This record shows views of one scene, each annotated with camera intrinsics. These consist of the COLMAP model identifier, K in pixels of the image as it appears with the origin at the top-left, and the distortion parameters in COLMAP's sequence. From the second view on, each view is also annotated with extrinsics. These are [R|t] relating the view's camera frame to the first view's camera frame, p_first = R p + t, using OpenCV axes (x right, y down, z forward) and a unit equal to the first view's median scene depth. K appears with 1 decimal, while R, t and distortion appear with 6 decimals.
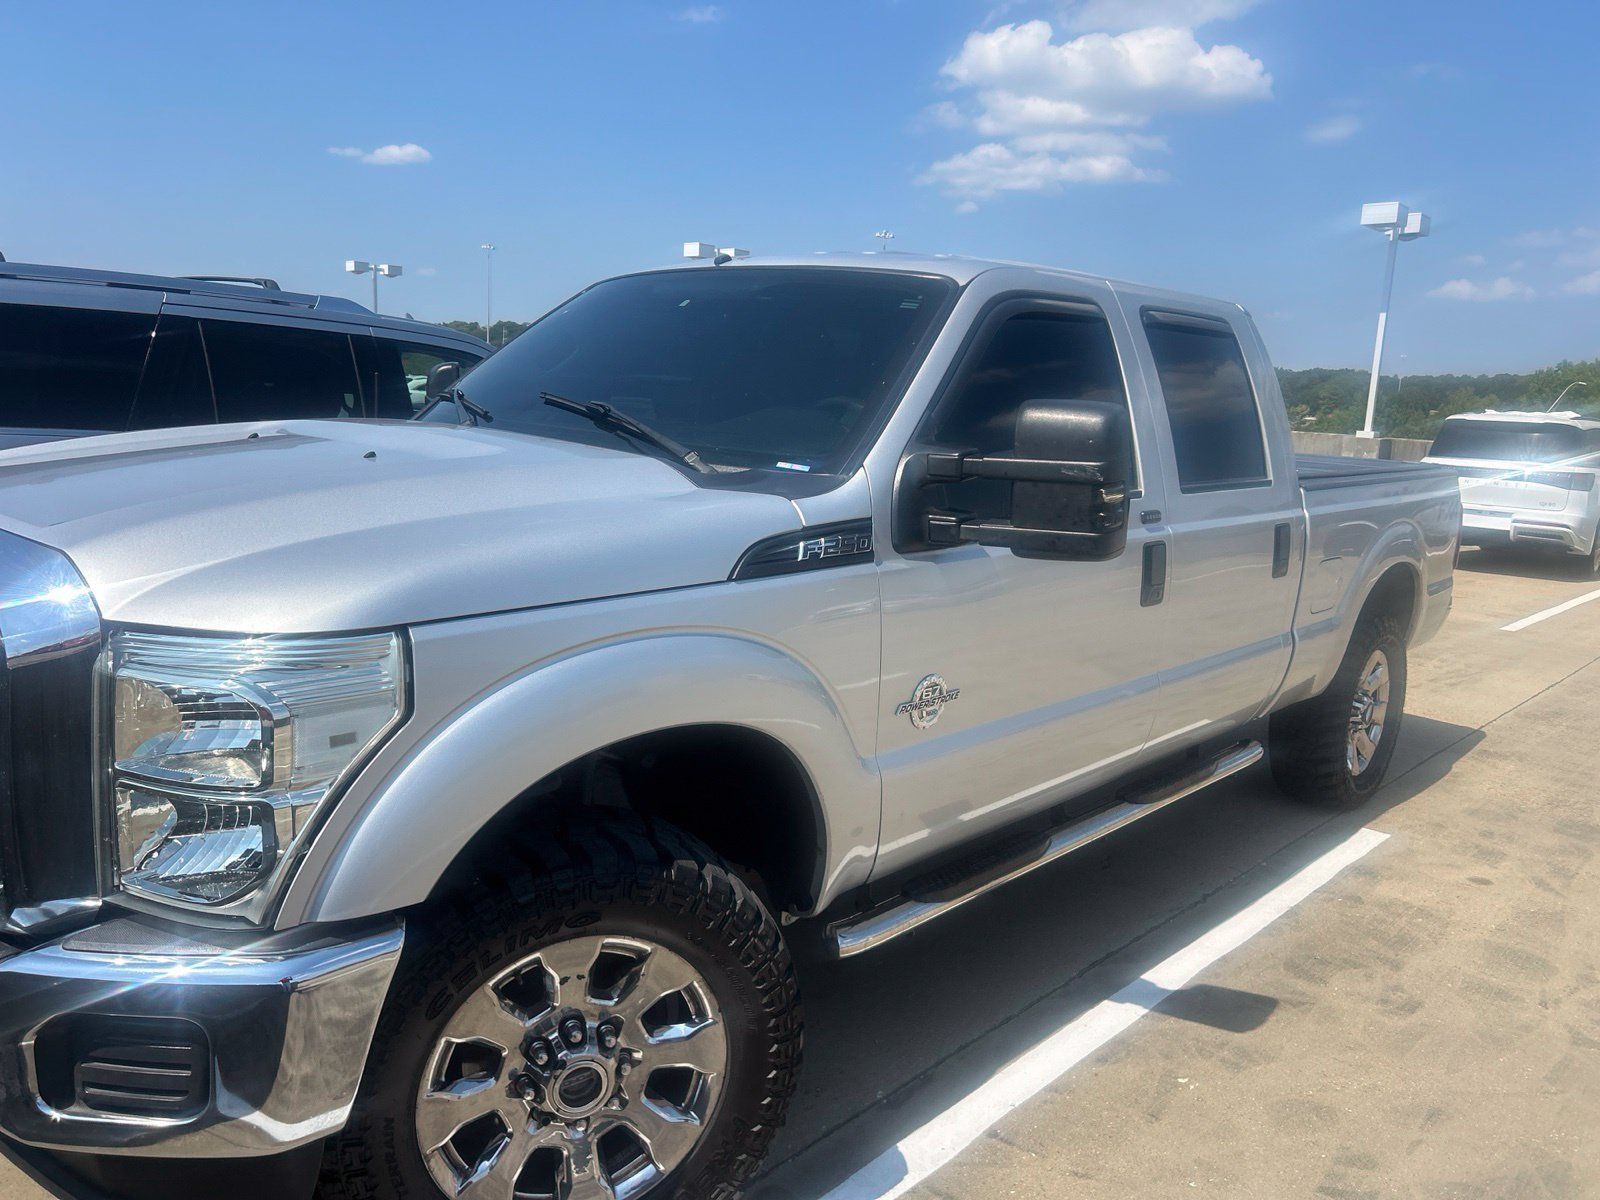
lens RADIAL K [[1202.1, 0, 802.1], [0, 1202.1, 592.4], [0, 0, 1]] dist [0.053037, -0.047716]
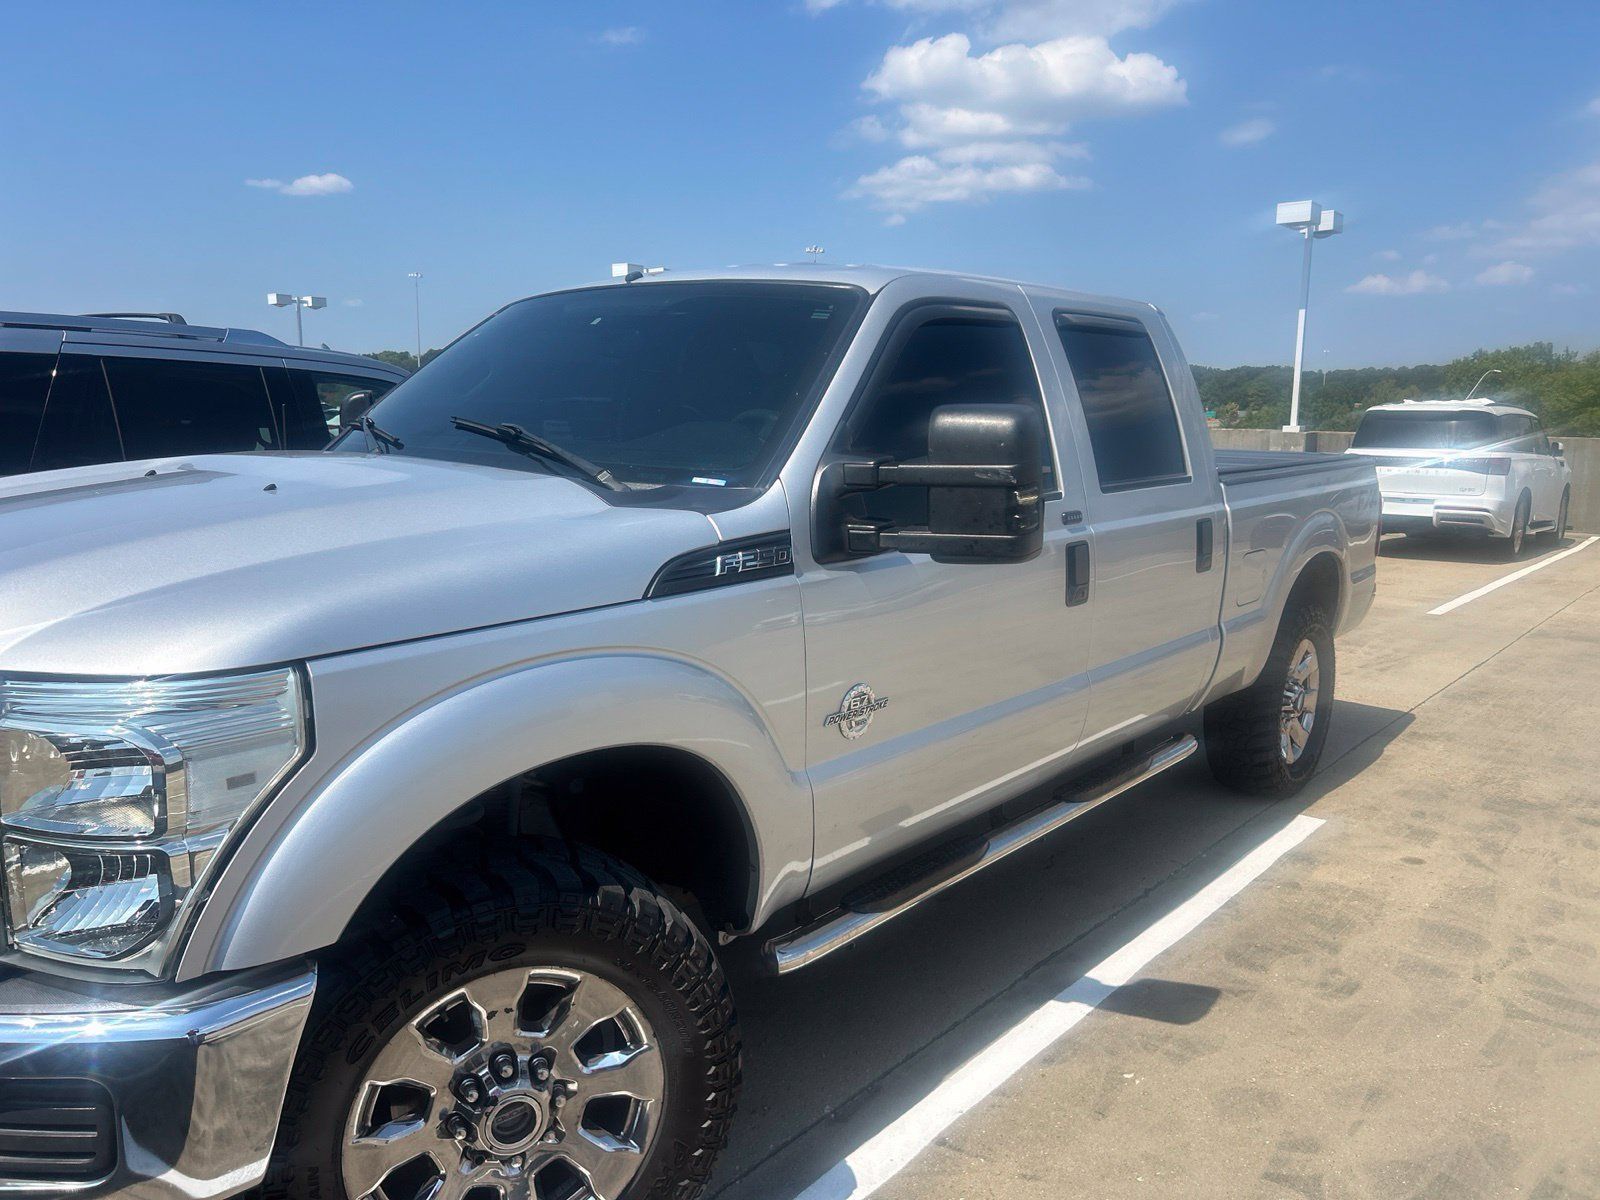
lens RADIAL K [[1203.5, 0, 800.0], [0, 1203.5, 600.0], [0, 0, 1]] dist [0.041314, -0.025090]
pose [[0.998055, -0.046274, 0.041770, 0.021510], [0.046562, 0.998898, -0.005940, 0.002489], [-0.041449, 0.007873, 0.999110, 0.006801]]
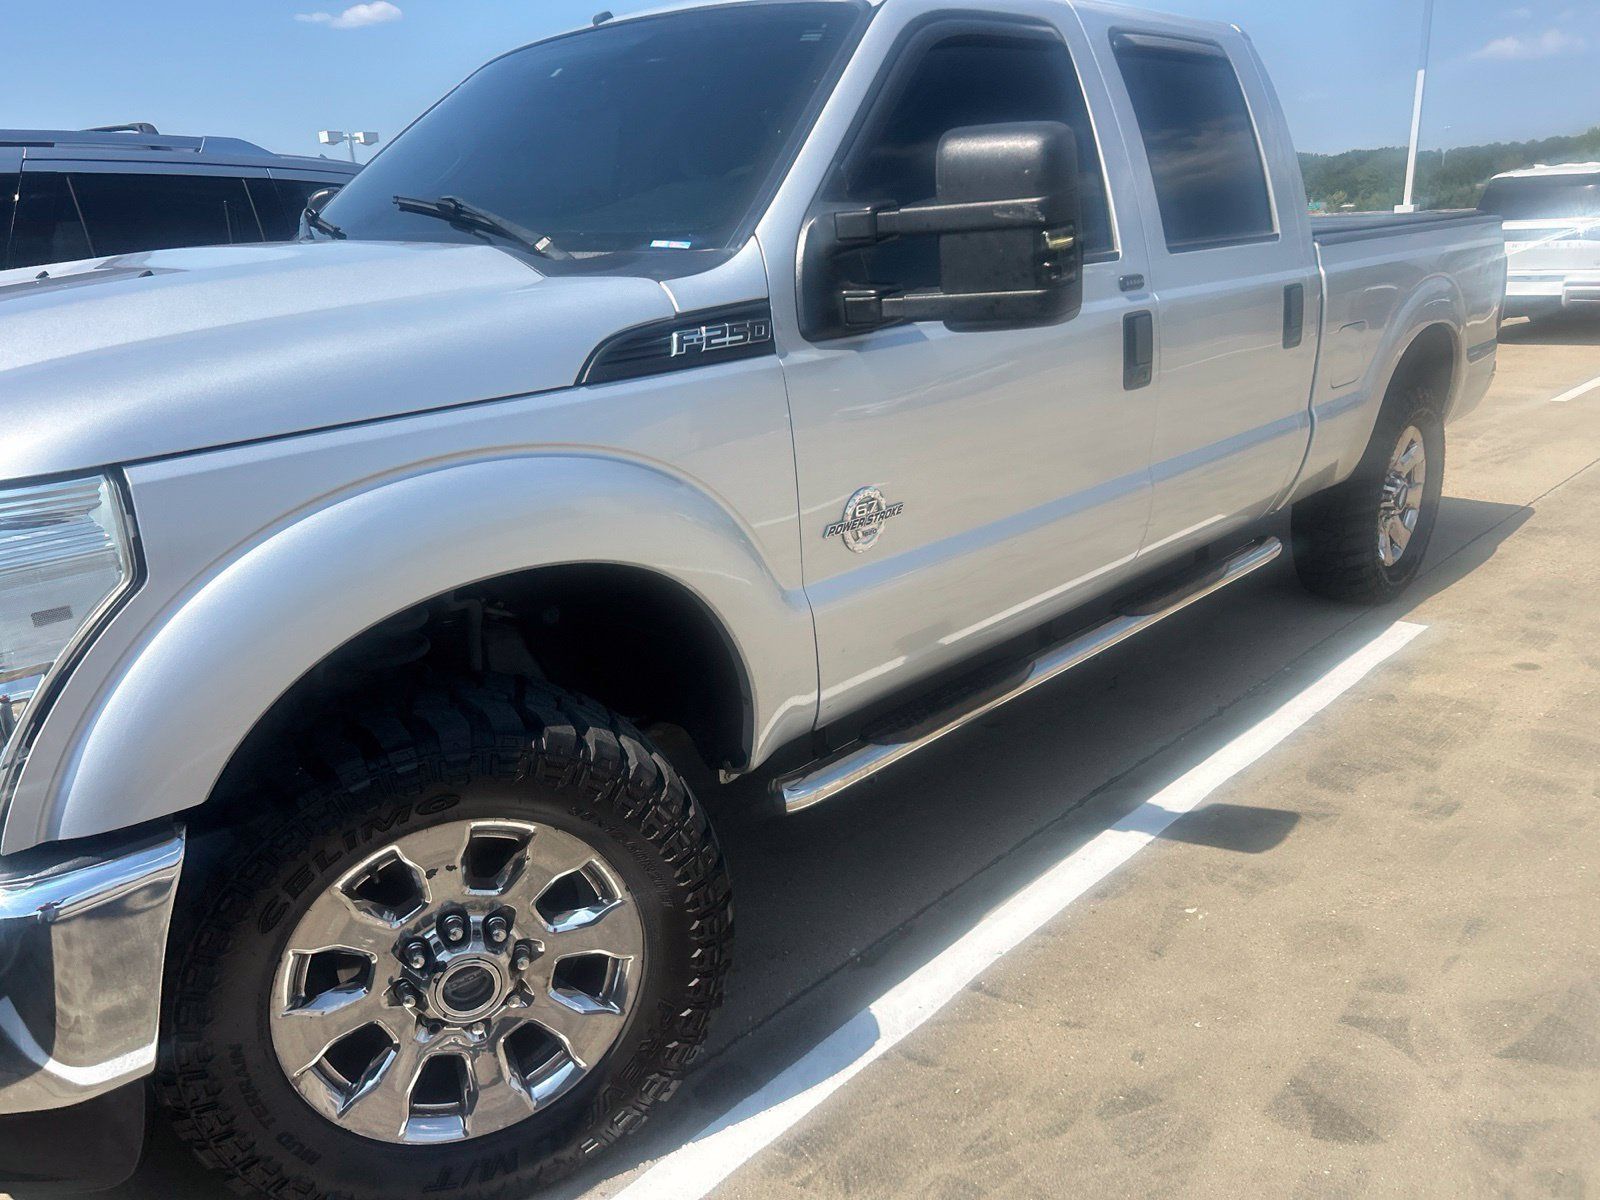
lens RADIAL K [[1199.9, 0, 803.2], [0, 1199.9, 614.7], [0, 0, 1]] dist [0.059988, -0.055181]
pose [[0.995542, -0.087022, -0.036378, 0.089571], [0.091300, 0.985924, 0.140068, 0.036296], [0.023677, -0.142765, 0.989473, 0.151401]]
